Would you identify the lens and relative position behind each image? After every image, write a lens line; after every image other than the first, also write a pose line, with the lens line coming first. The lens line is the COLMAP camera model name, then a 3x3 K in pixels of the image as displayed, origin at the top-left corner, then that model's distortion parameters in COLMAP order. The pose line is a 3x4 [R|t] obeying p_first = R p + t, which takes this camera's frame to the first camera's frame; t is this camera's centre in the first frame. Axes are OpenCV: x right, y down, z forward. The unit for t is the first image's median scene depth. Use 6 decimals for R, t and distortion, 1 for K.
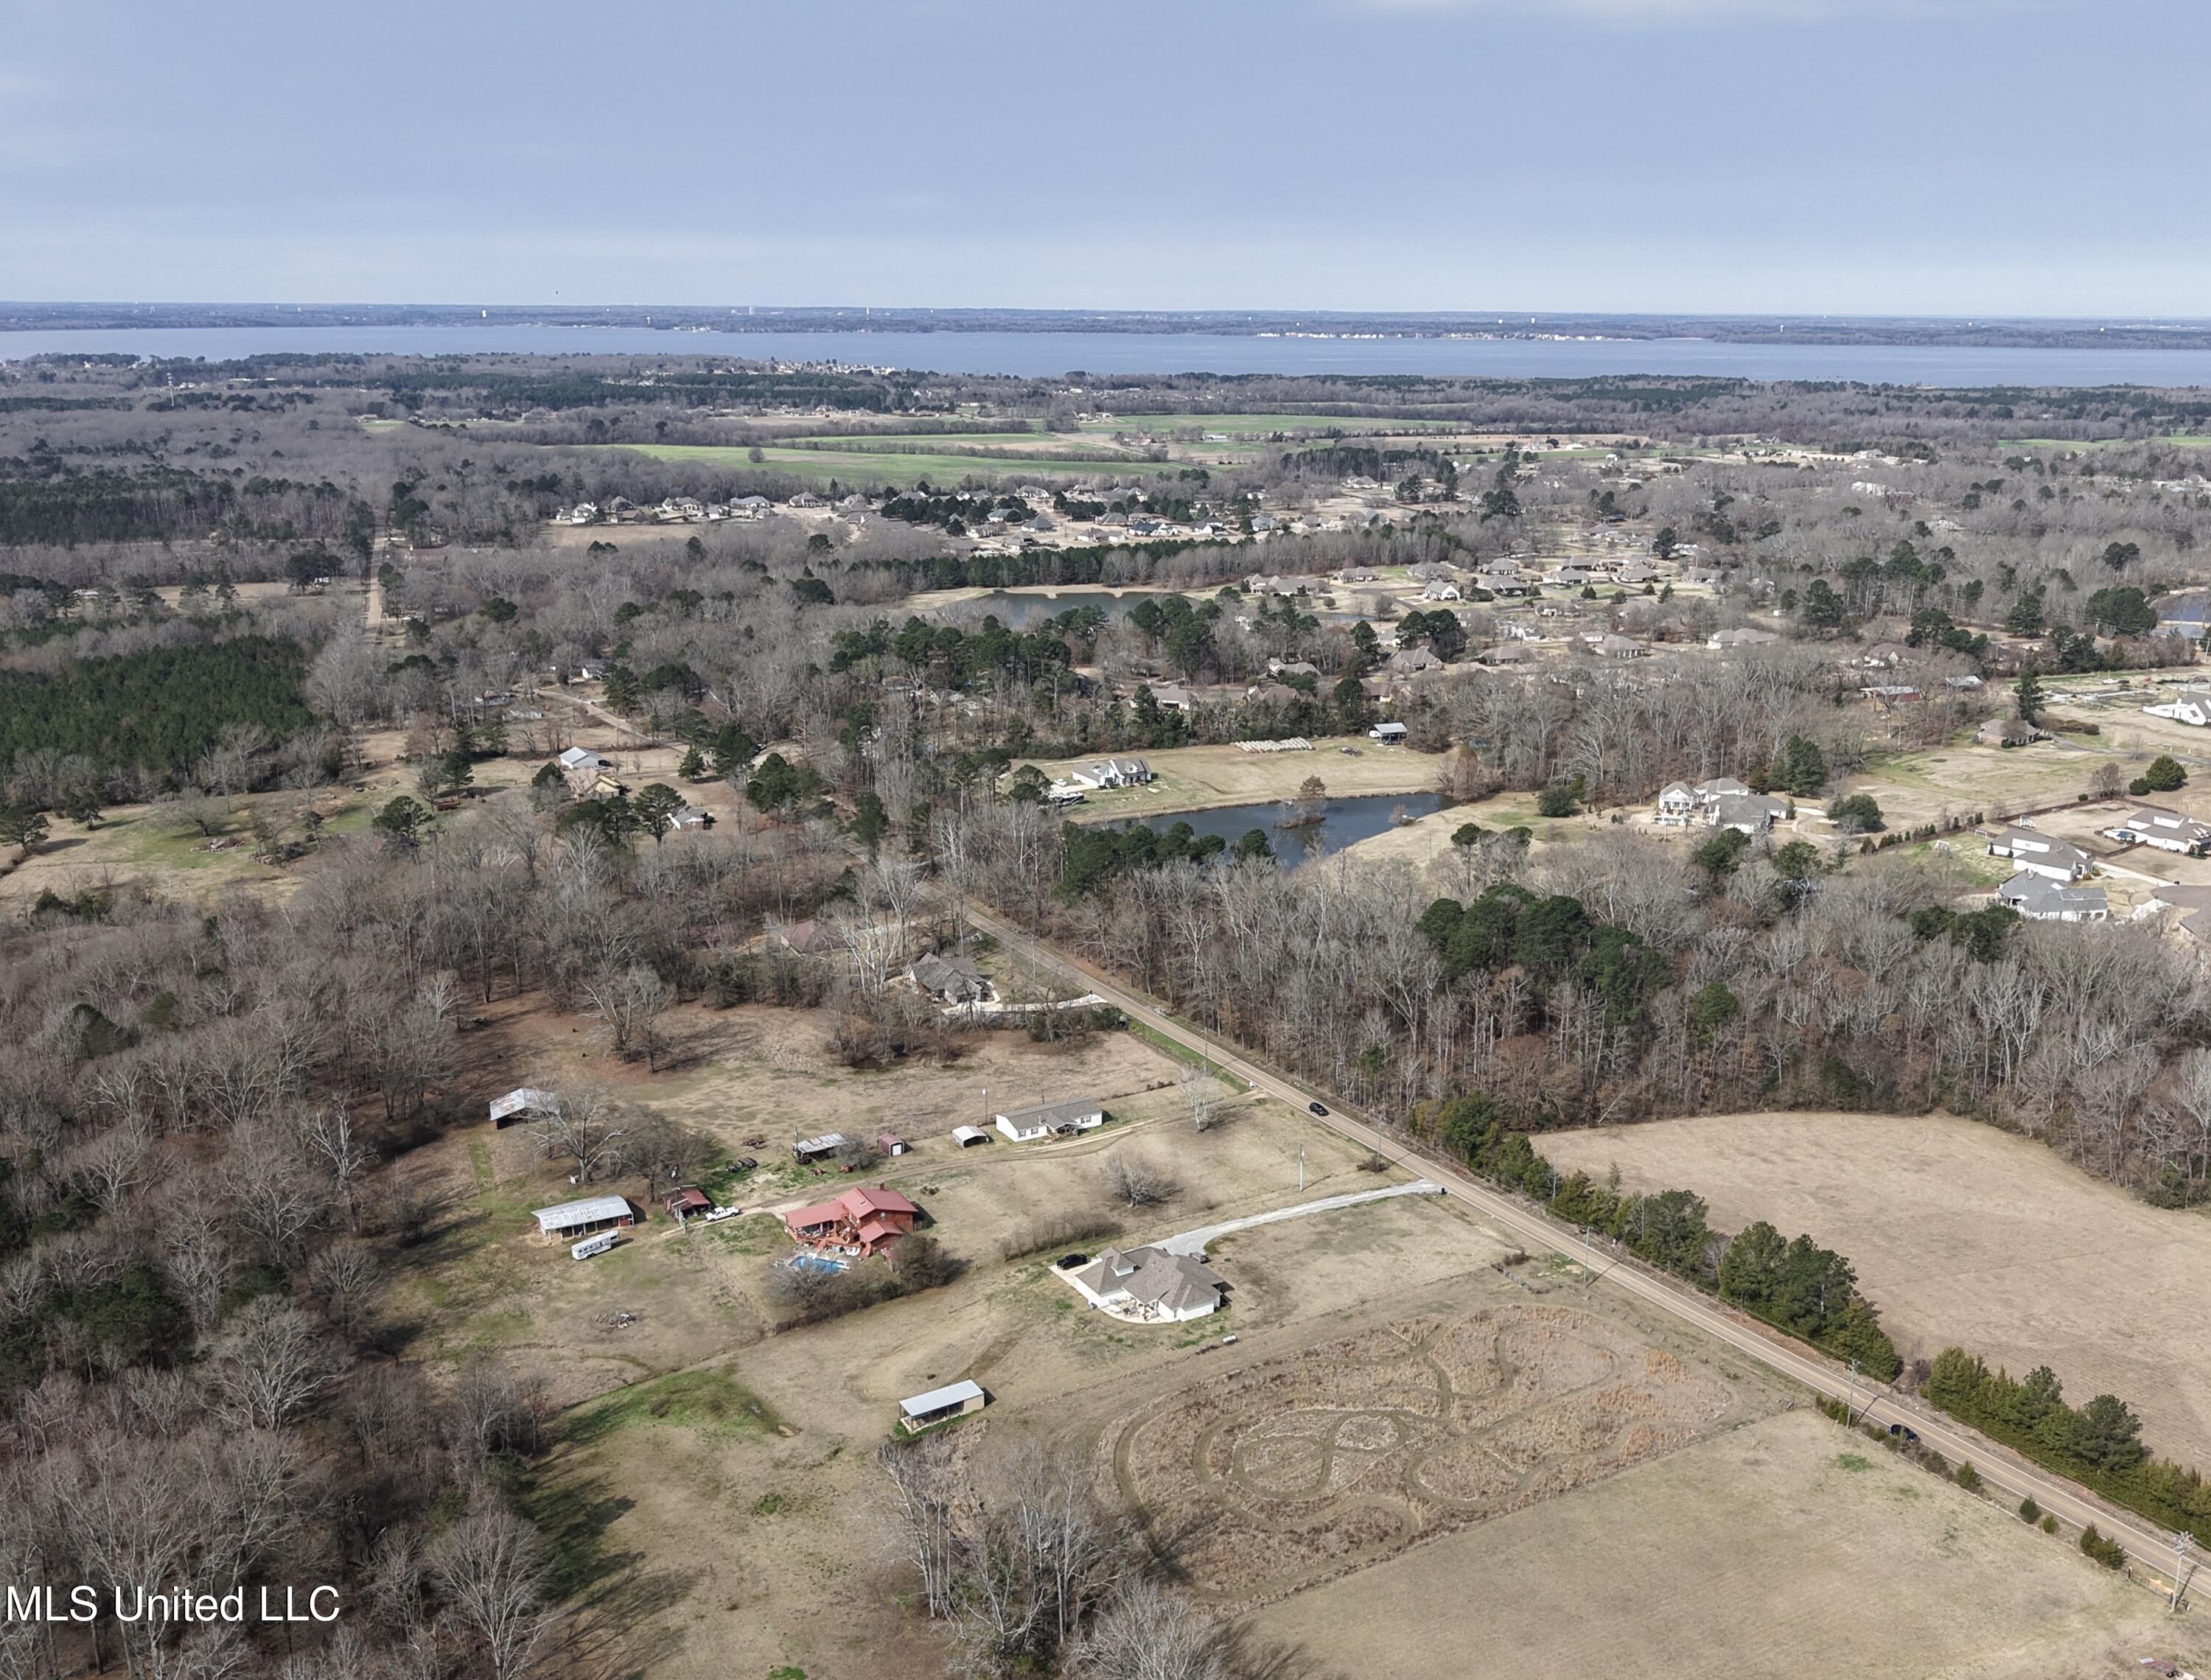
lens RADIAL K [[2015.9, 0, 1203.7], [0, 2015.9, 870.8], [0, 0, 1]] dist [0.171942, -0.517799]
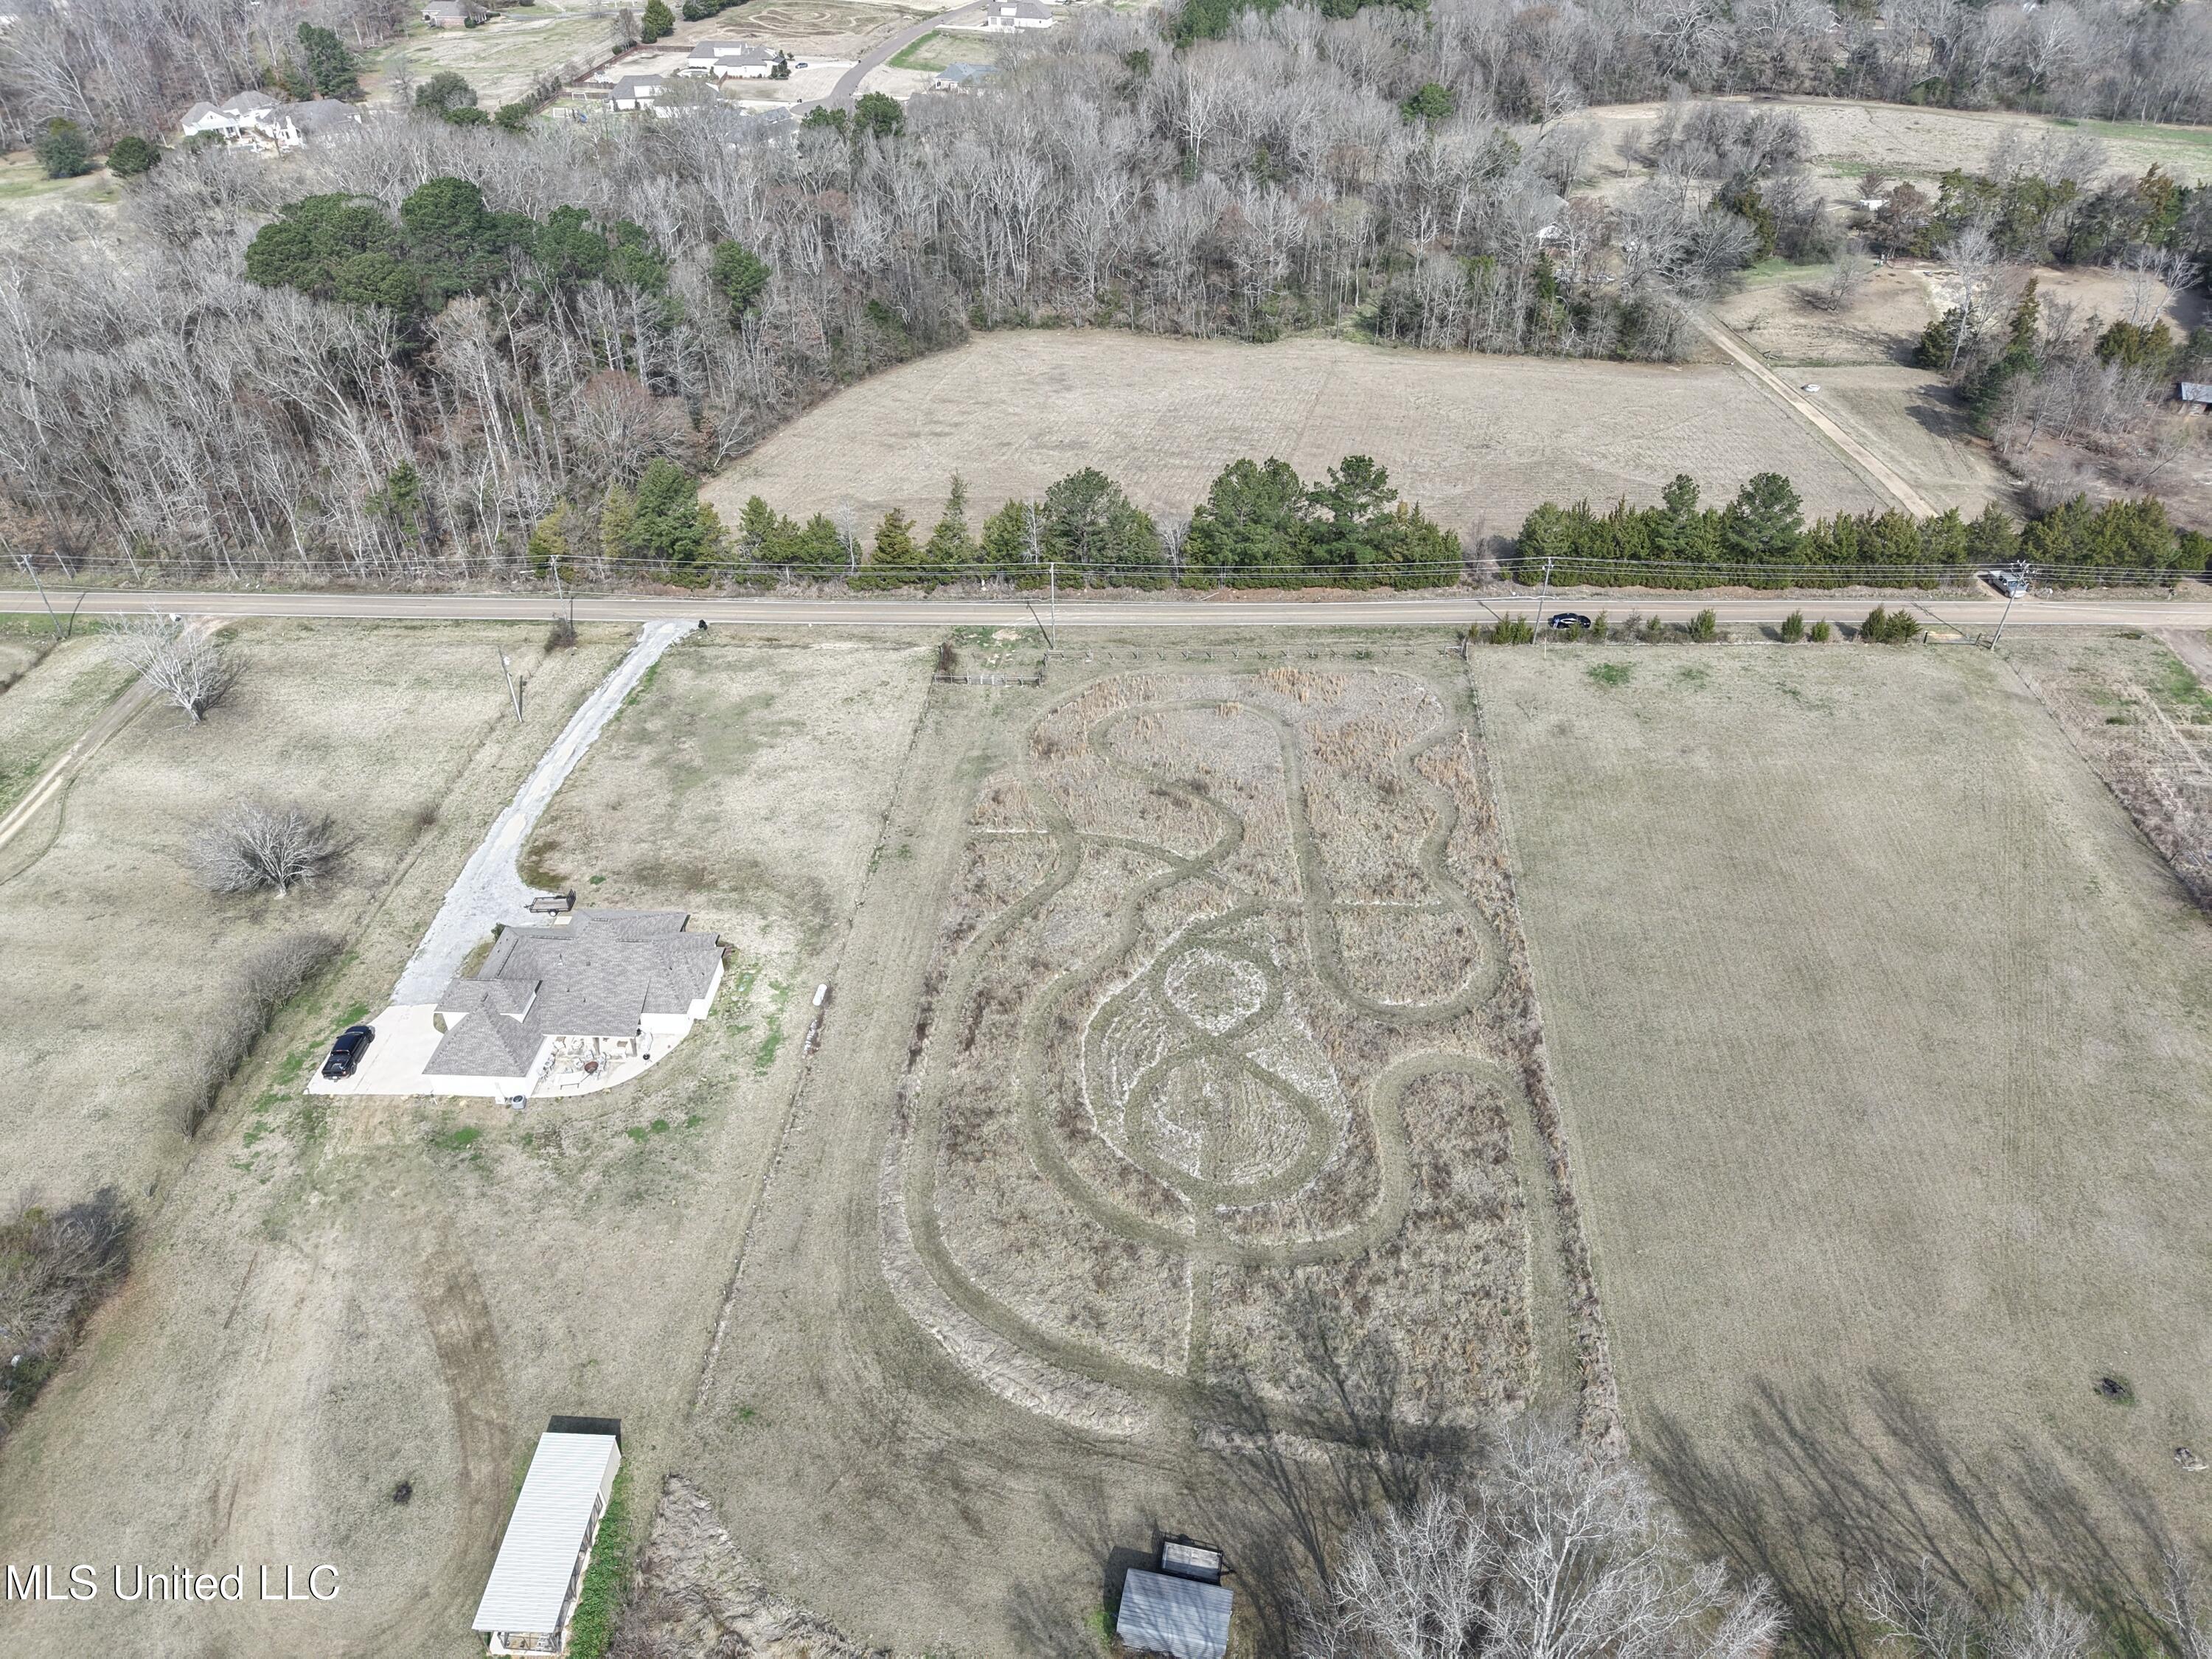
lens RADIAL K [[1474.0, 0, 1106.0], [0, 1474.0, 829.5], [0, 0, 1]] dist [0.025734, -0.025340]
pose [[0.567976, -0.490251, 0.661103, -0.156112], [0.220397, 0.864501, 0.451733, 0.030921], [-0.792987, -0.110868, 0.599066, 0.623082]]
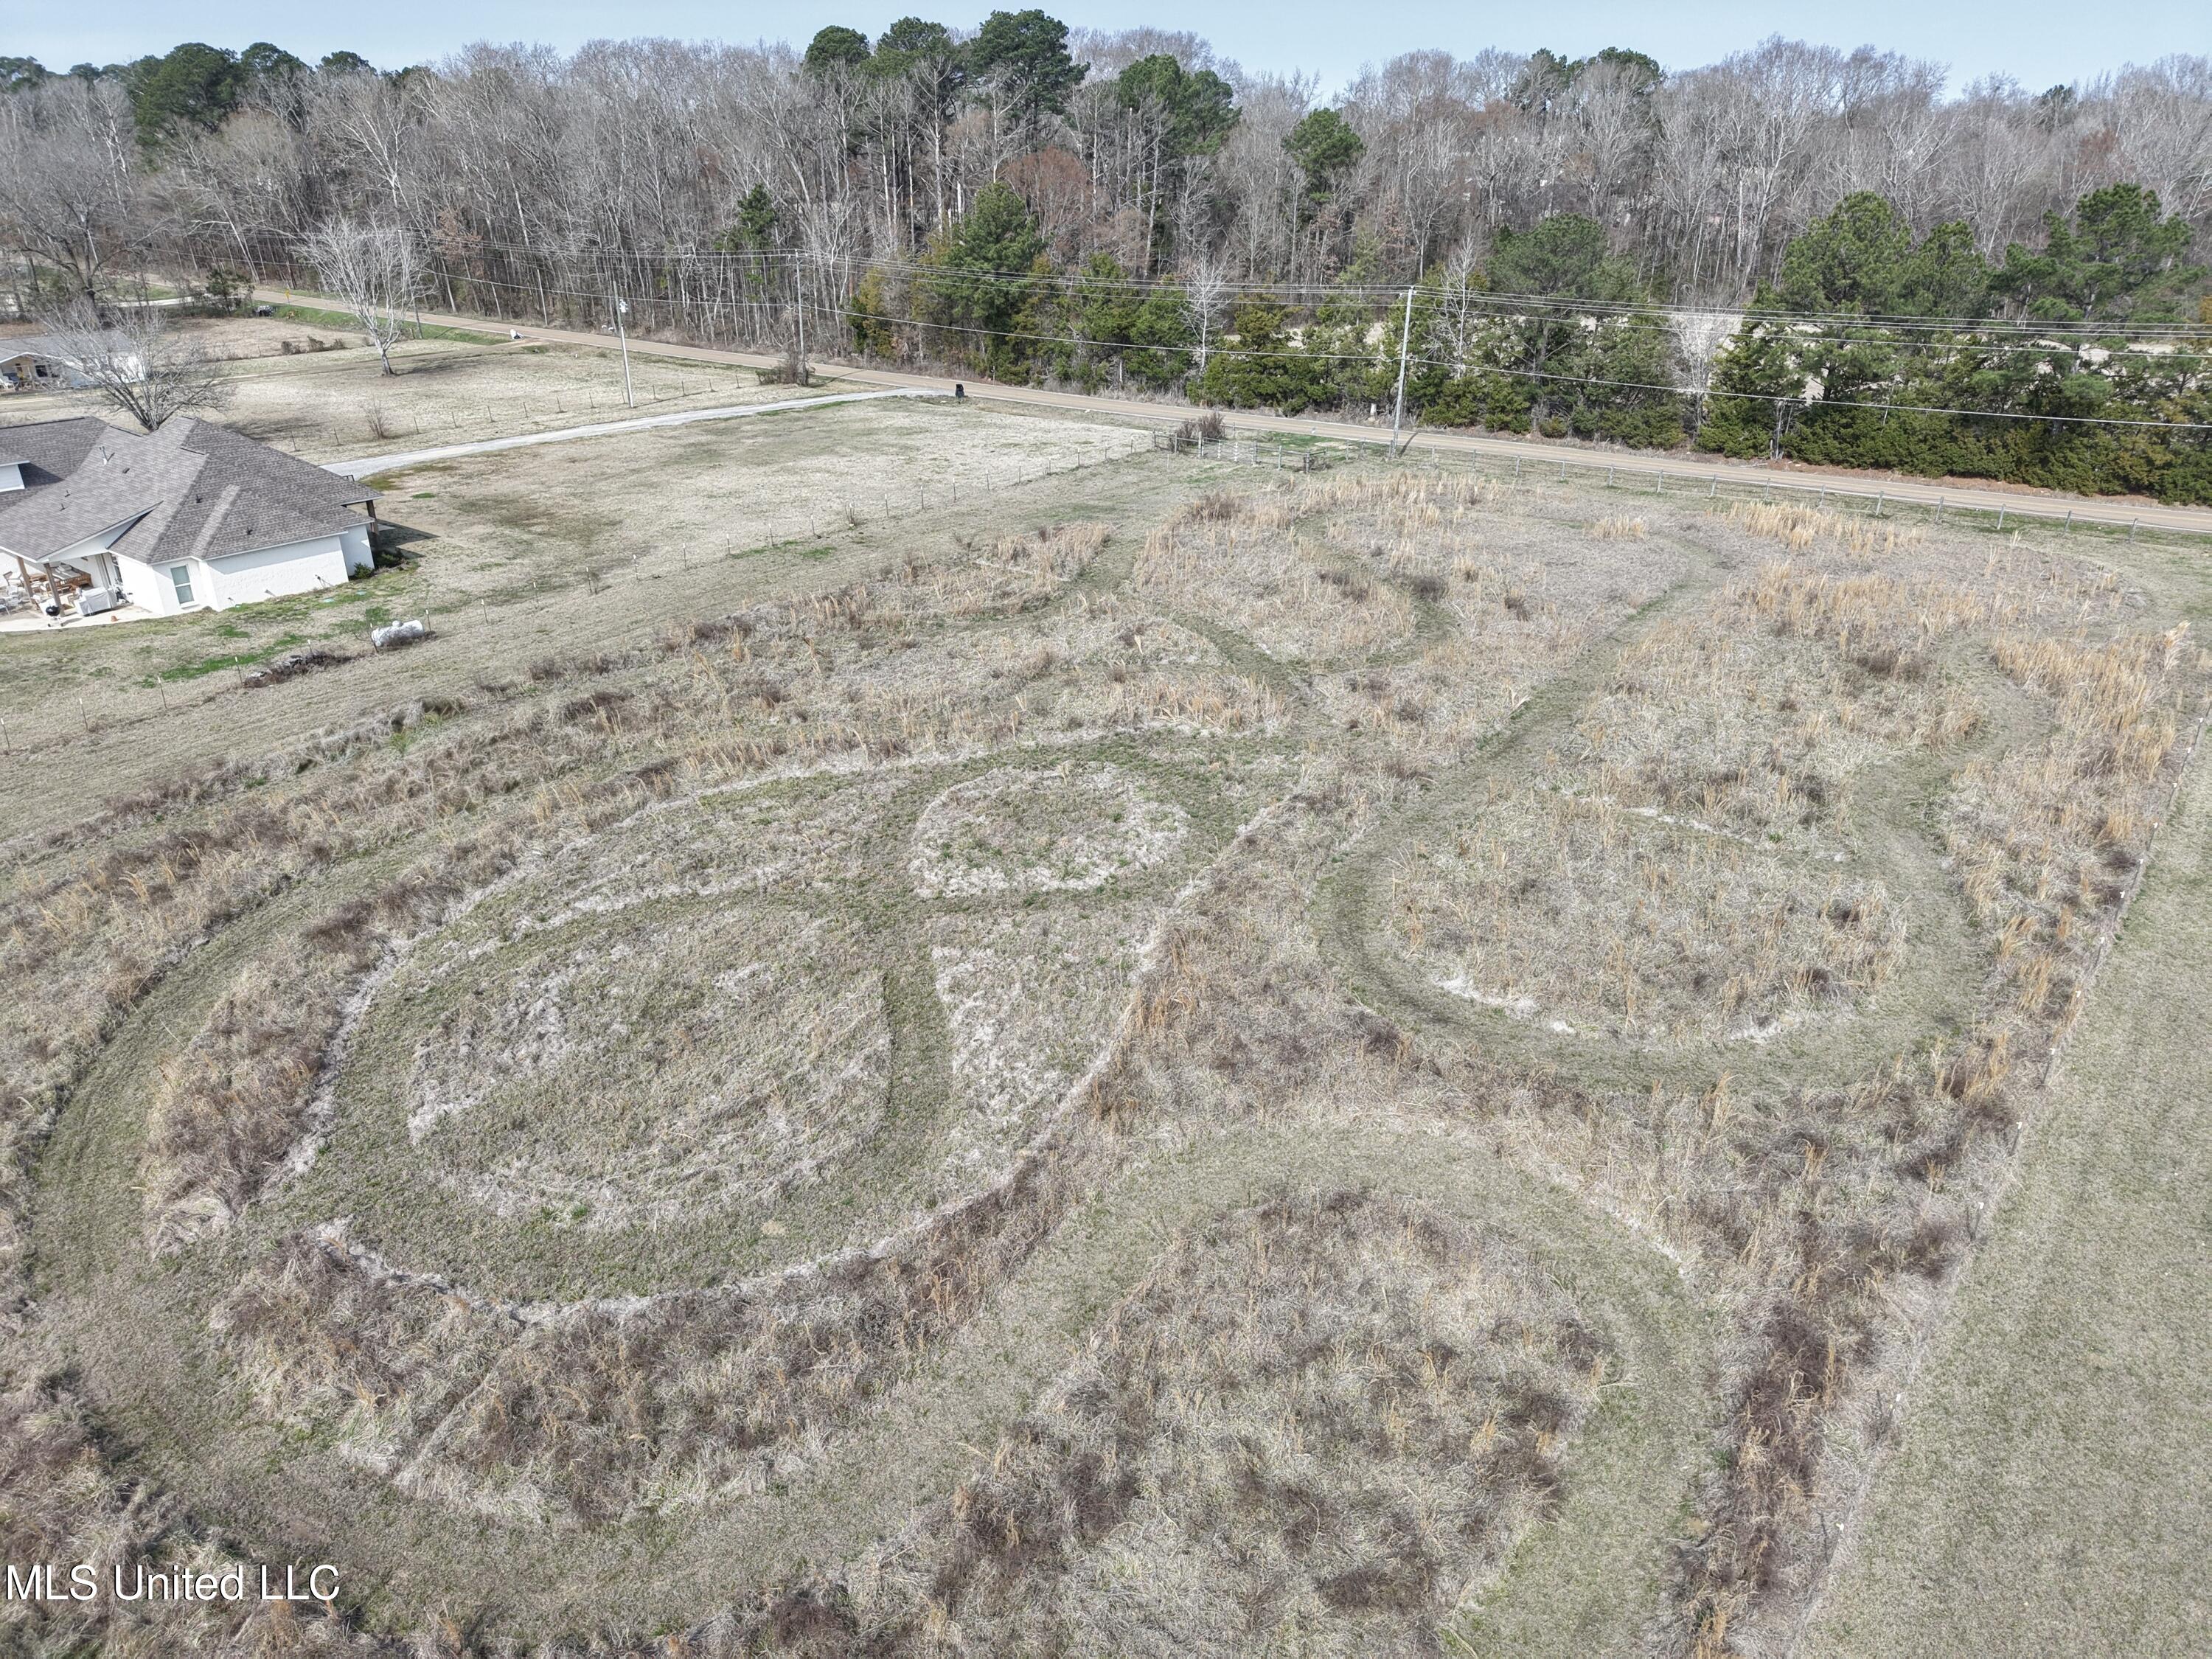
lens RADIAL K [[1475.3, 0, 1106.0], [0, 1475.3, 829.5], [0, 0, 1]] dist [0.031942, -0.050318]
pose [[0.935649, -0.147931, 0.320433, 0.029116], [0.089544, 0.977711, 0.189906, 0.198215], [-0.341384, -0.148992, 0.928040, 0.684634]]
